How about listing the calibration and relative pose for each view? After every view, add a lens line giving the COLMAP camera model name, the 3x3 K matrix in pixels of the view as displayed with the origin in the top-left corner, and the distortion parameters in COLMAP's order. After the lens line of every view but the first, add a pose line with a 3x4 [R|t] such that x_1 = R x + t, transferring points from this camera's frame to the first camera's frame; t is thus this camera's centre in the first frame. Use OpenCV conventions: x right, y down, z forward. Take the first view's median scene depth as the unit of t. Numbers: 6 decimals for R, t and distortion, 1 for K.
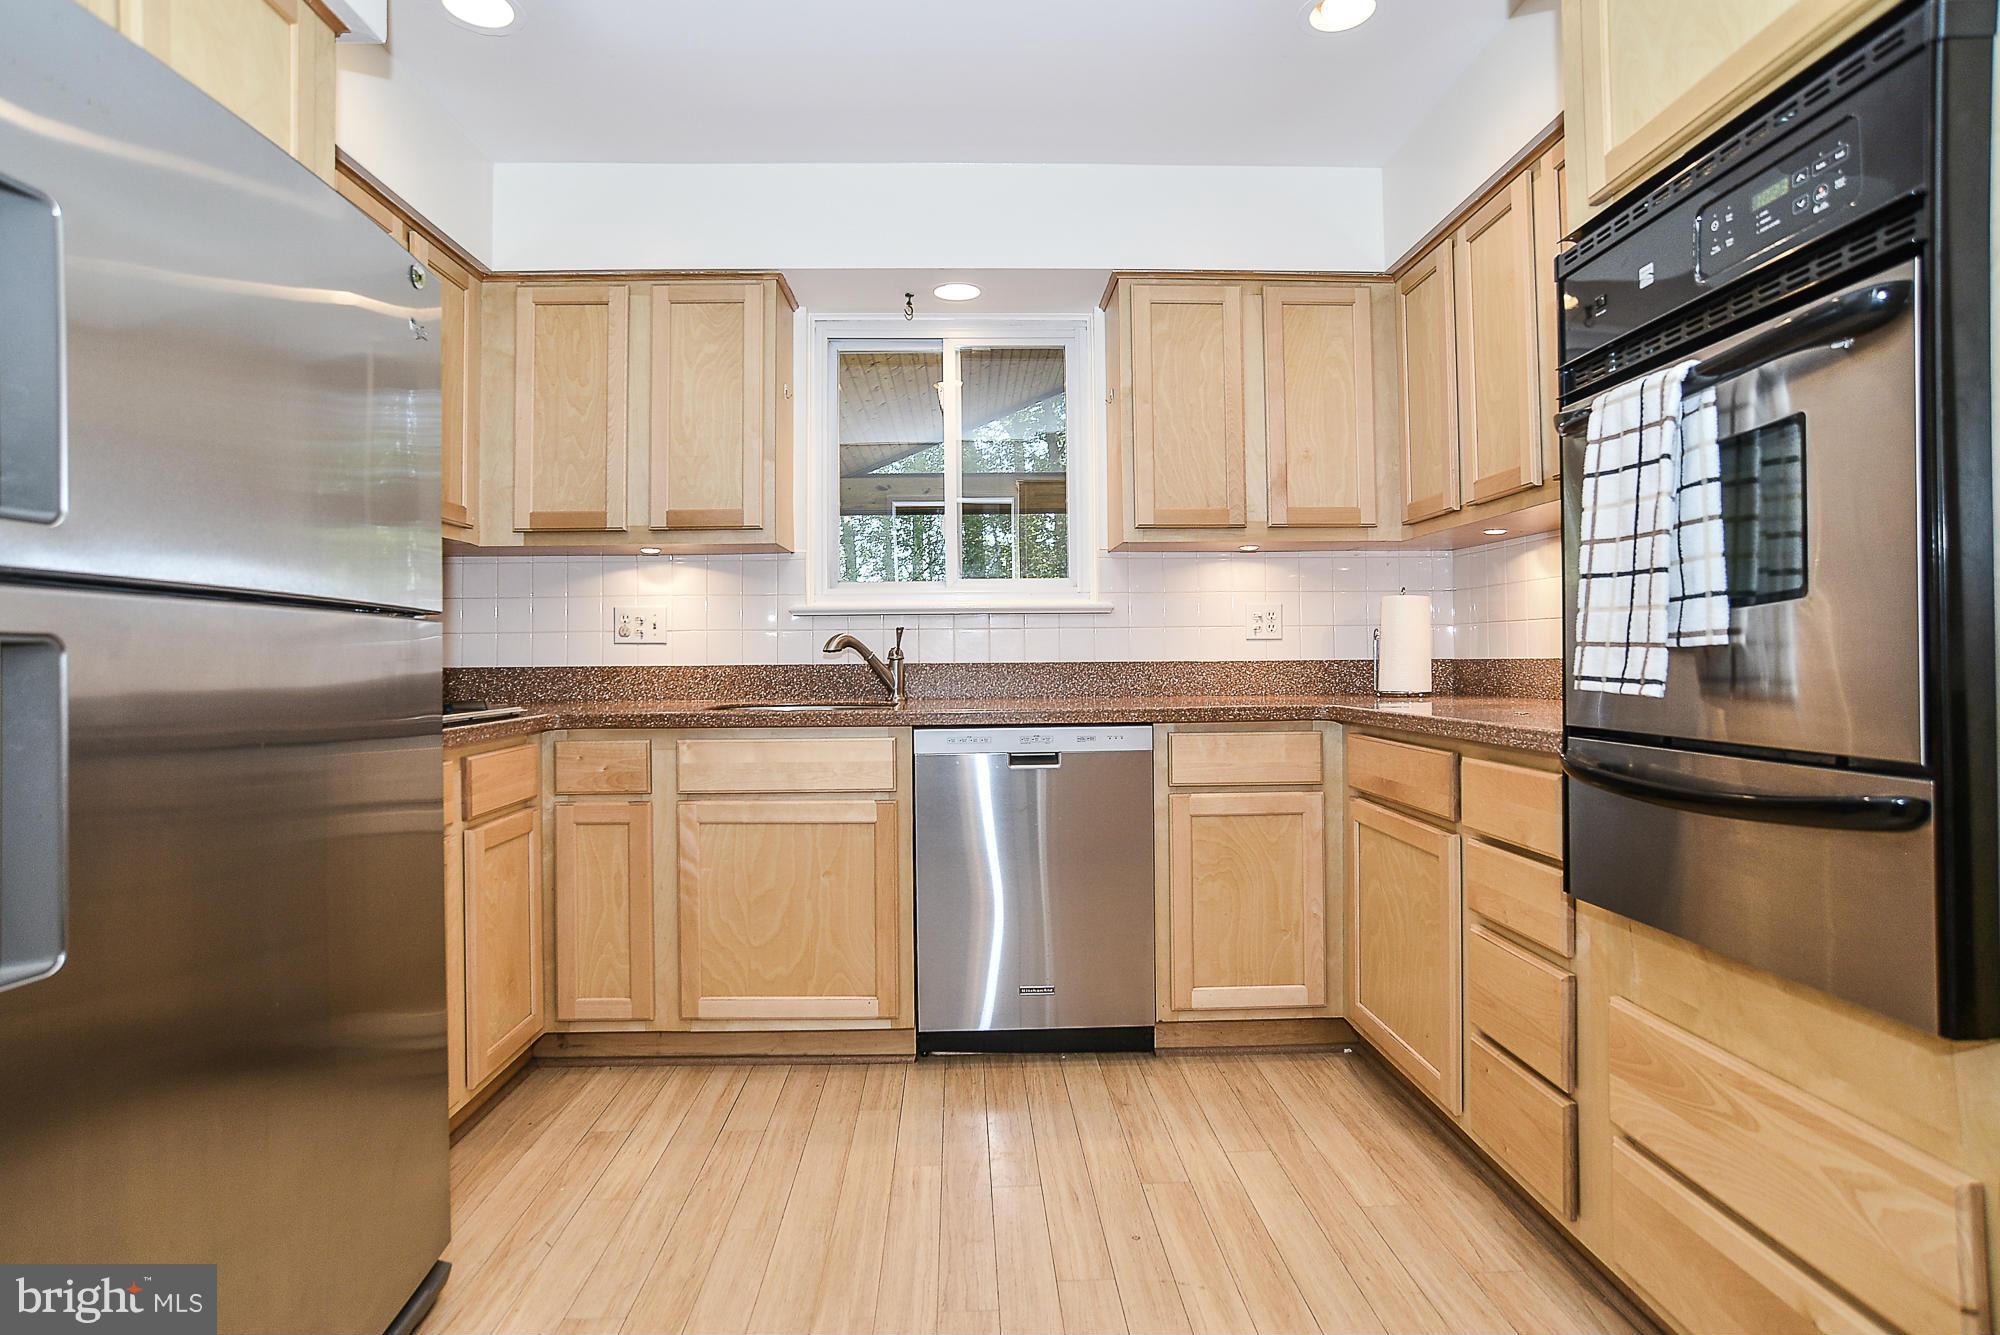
lens RADIAL K [[1042.2, 0, 1000.0], [0, 1042.2, 667.5], [0, 0, 1]] dist [-0.083854, 0.053152]
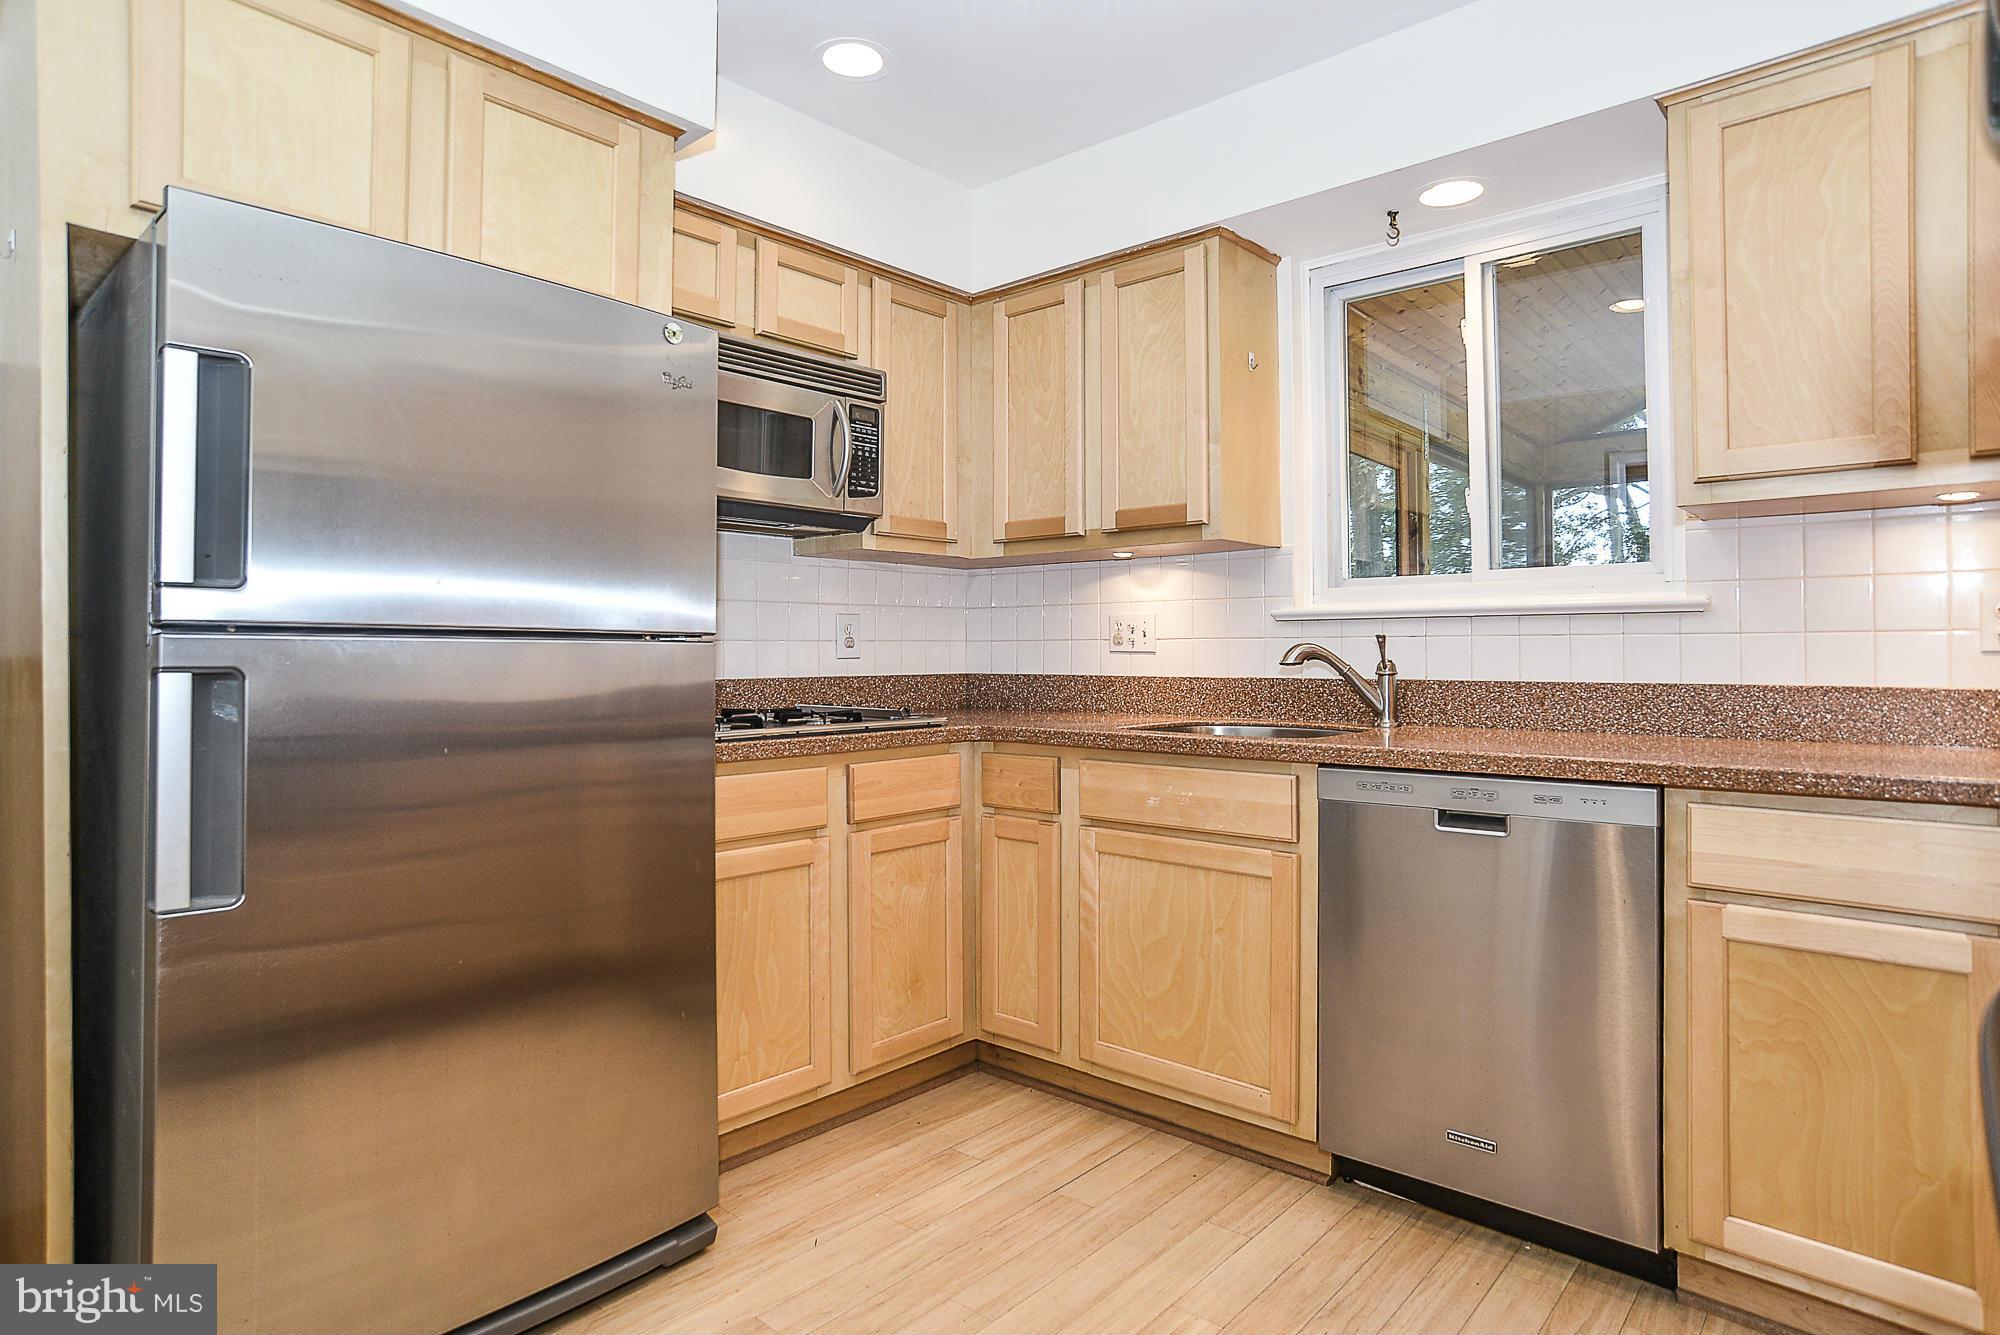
lens RADIAL K [[1087.2, 0, 1000.0], [0, 1087.2, 667.5], [0, 0, 1]] dist [-0.076298, 0.041545]
pose [[0.724874, 0.015947, -0.688697, 0.300671], [-0.012325, 0.999872, 0.010180, -0.021521], [0.688771, 0.001109, 0.724978, 0.237204]]
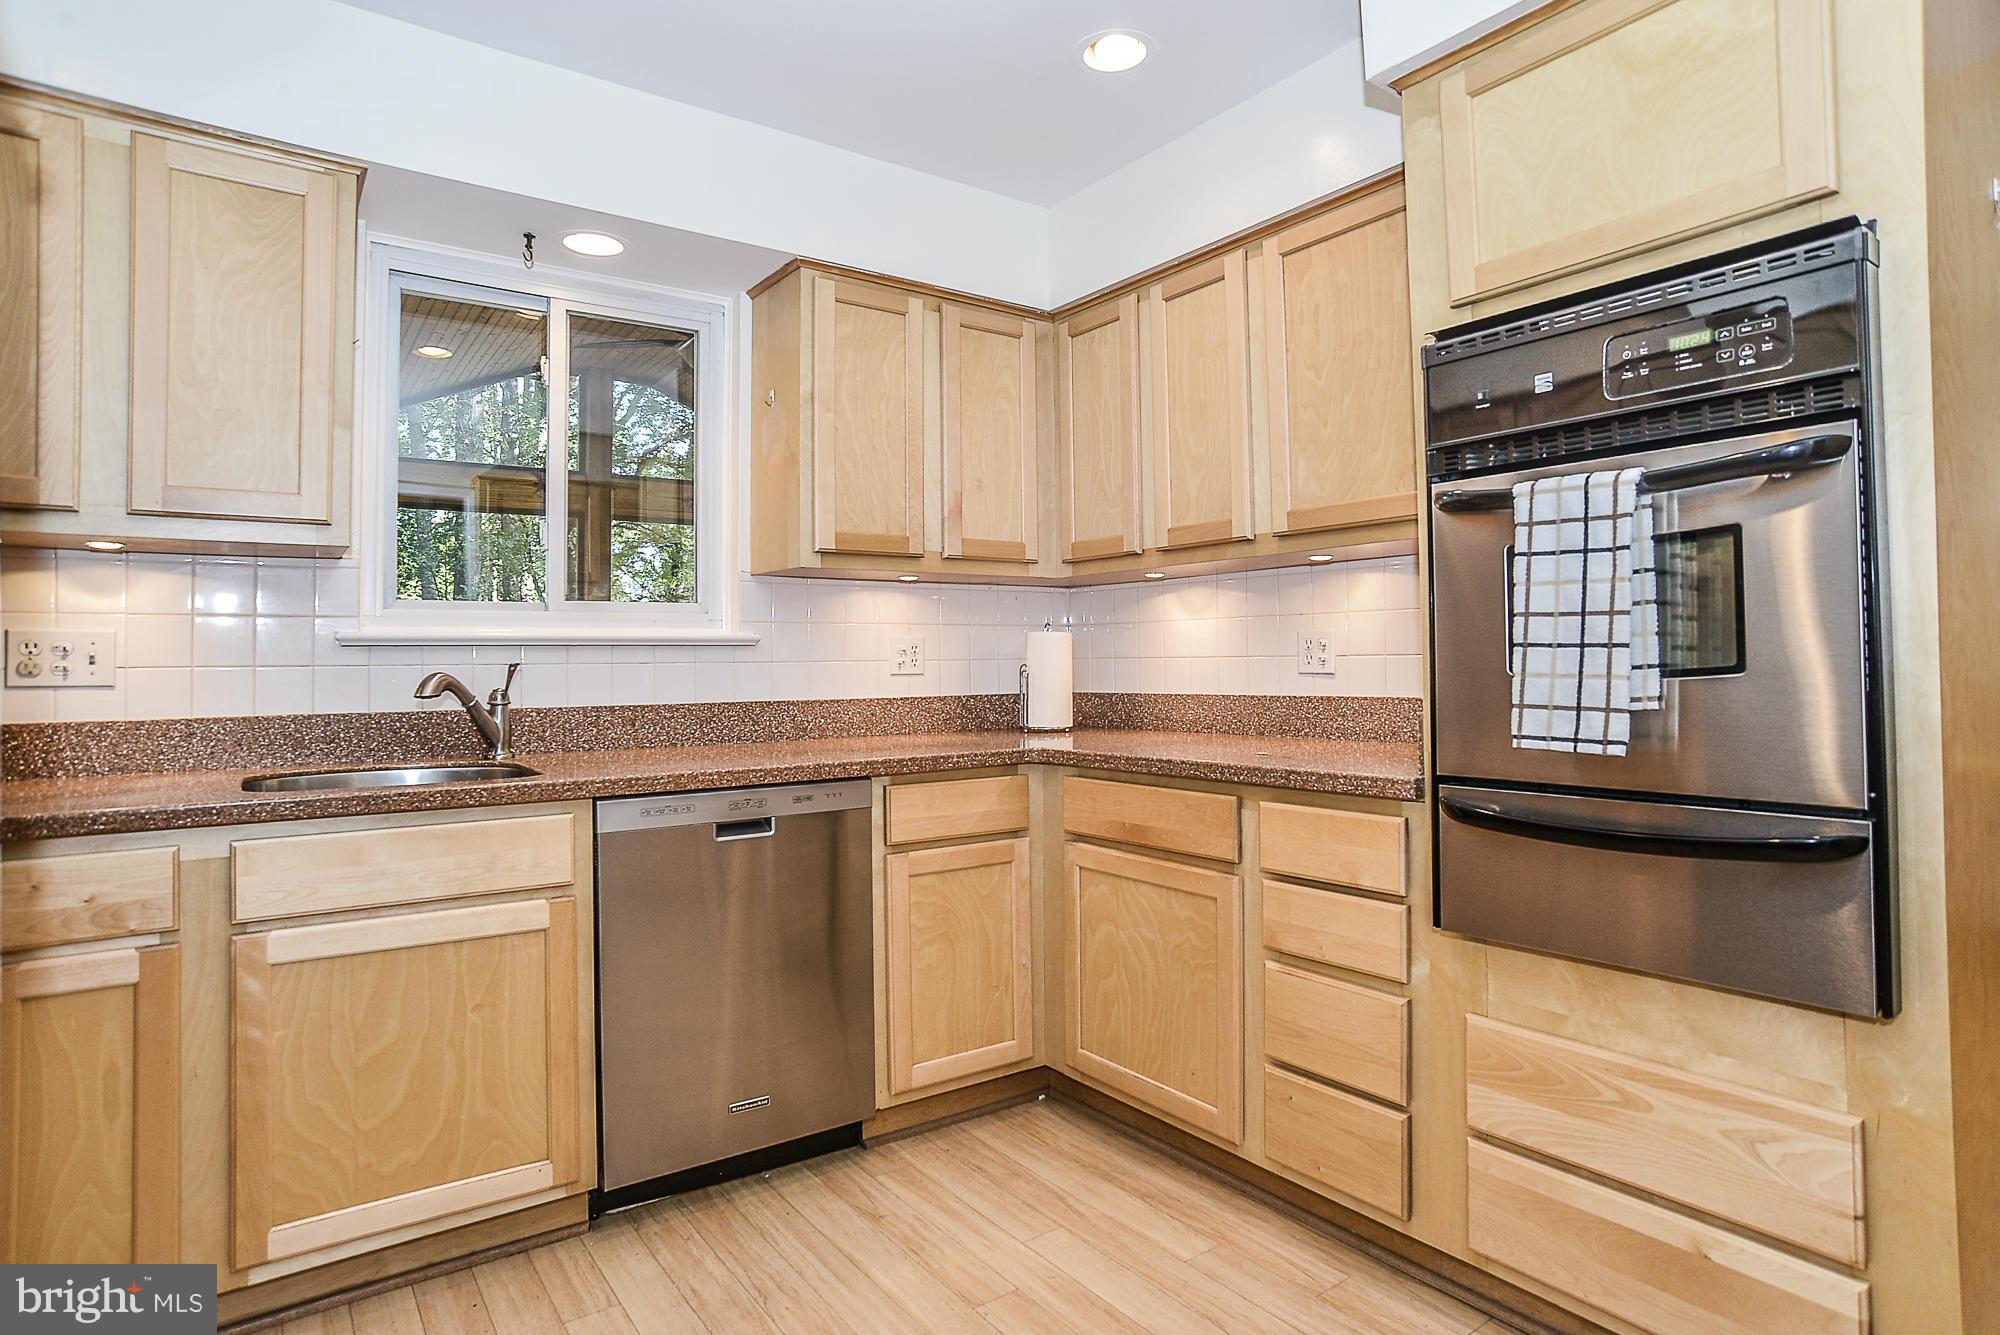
lens RADIAL K [[1067.2, 0, 994.9], [0, 1067.2, 662.1], [0, 0, 1]] dist [-0.092383, 0.052001]
pose [[0.831645, 0.000707, 0.555307, -0.266496], [0.008352, 0.999870, -0.013781, -0.030023], [-0.555245, 0.016099, 0.831531, 0.185918]]
